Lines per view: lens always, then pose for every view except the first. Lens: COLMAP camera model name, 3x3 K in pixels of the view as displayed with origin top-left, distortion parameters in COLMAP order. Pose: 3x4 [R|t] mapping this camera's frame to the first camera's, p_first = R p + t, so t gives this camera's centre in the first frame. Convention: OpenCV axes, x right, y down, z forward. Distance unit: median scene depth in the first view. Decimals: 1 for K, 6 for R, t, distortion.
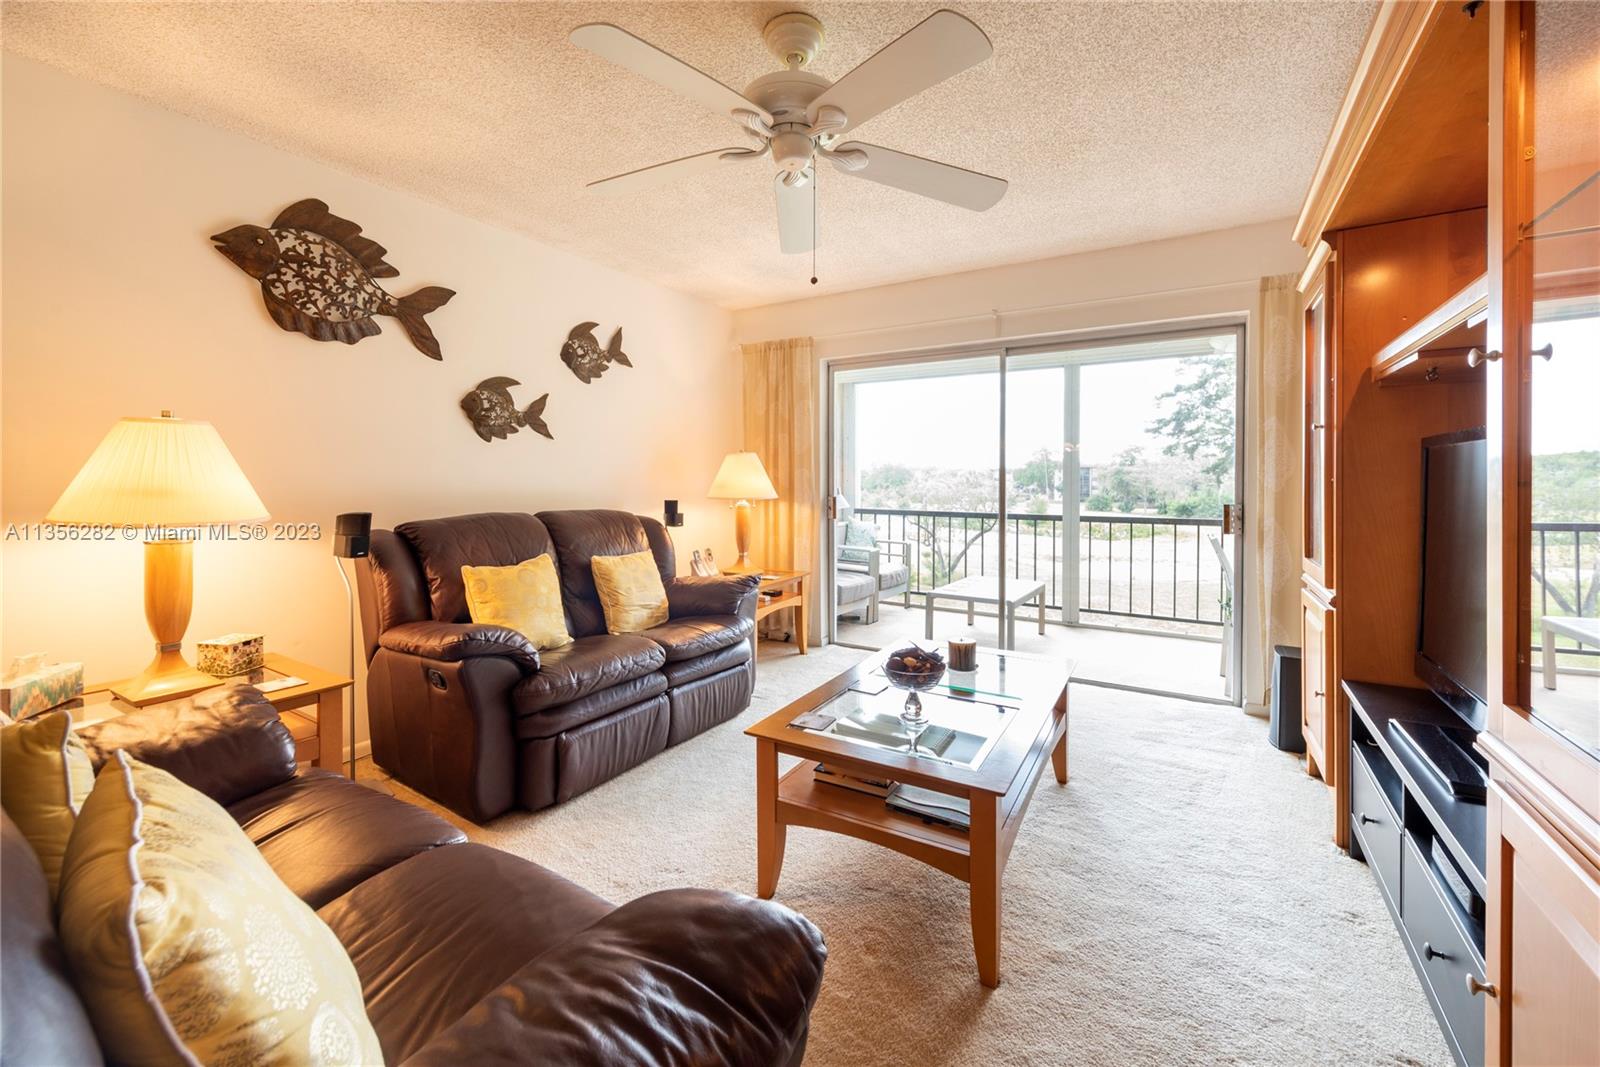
lens RADIAL K [[644.1, 0, 802.8], [0, 644.1, 483.2], [0, 0, 1]] dist [0.002573, -0.000295]
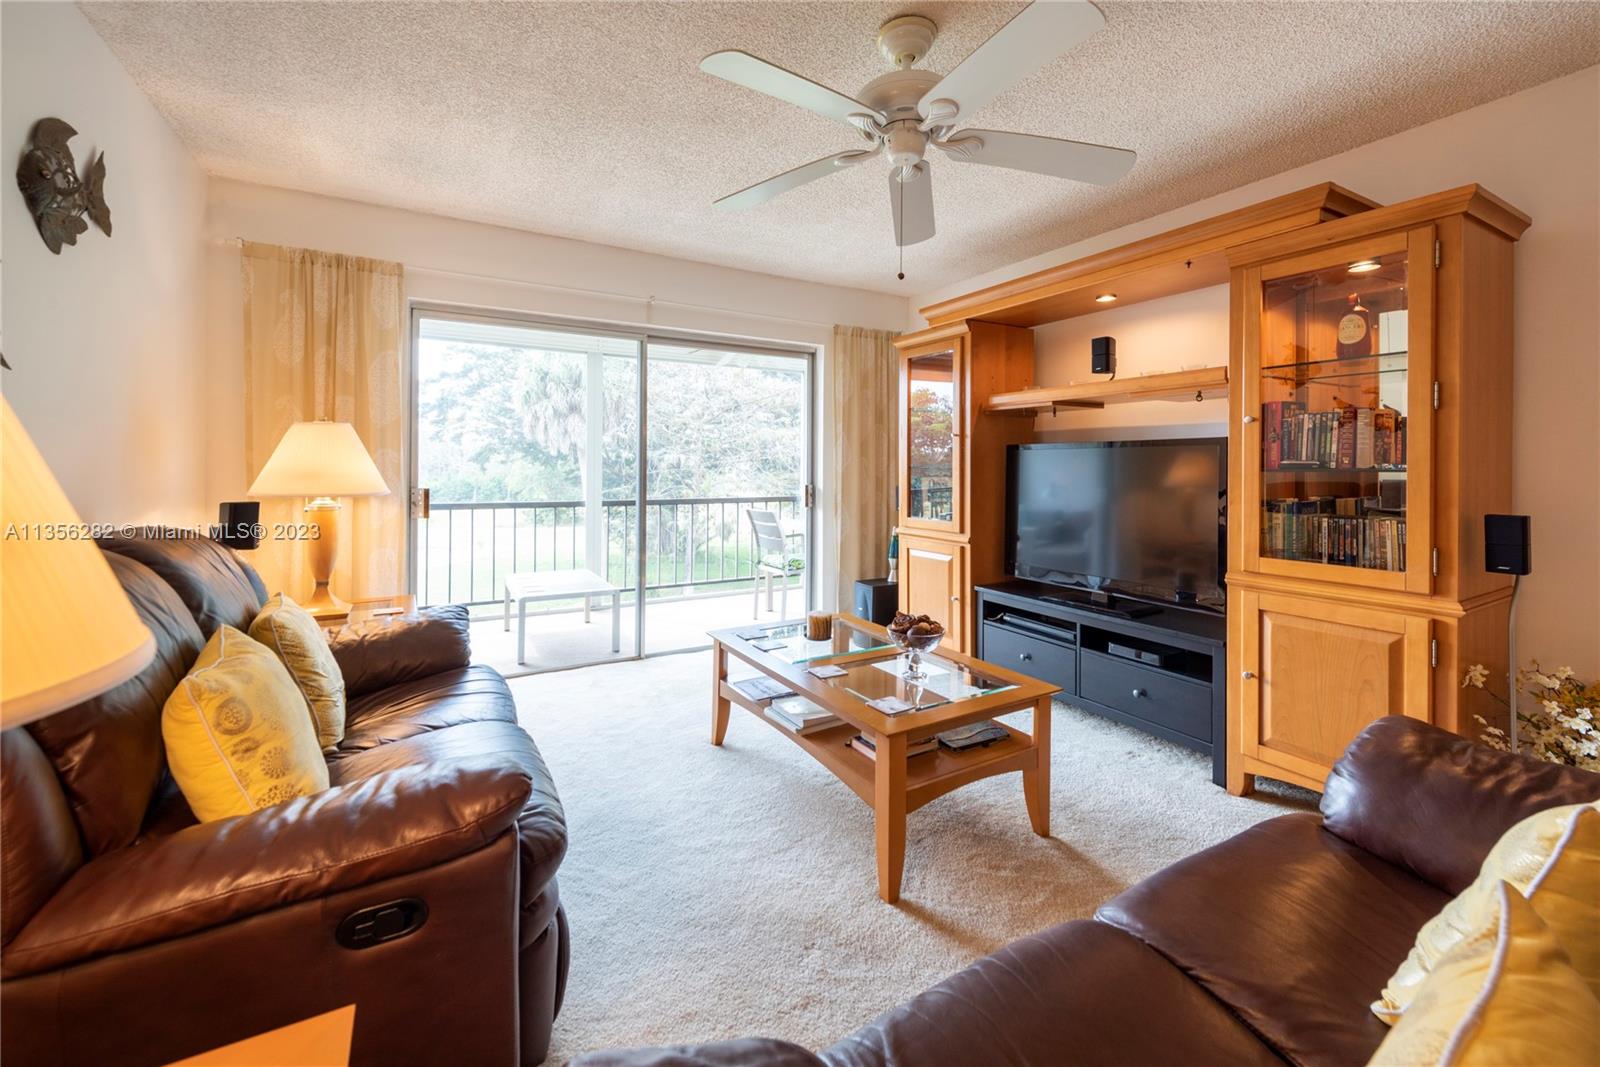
lens RADIAL K [[650.9, 0, 802.0], [0, 650.9, 461.7], [0, 0, 1]] dist [0.001422, -0.000261]
pose [[0.474128, 0.009018, 0.880410, -0.465658], [0.001116, 0.999941, -0.010844, -0.000926], [-0.880455, 0.006124, 0.474090, 0.311449]]
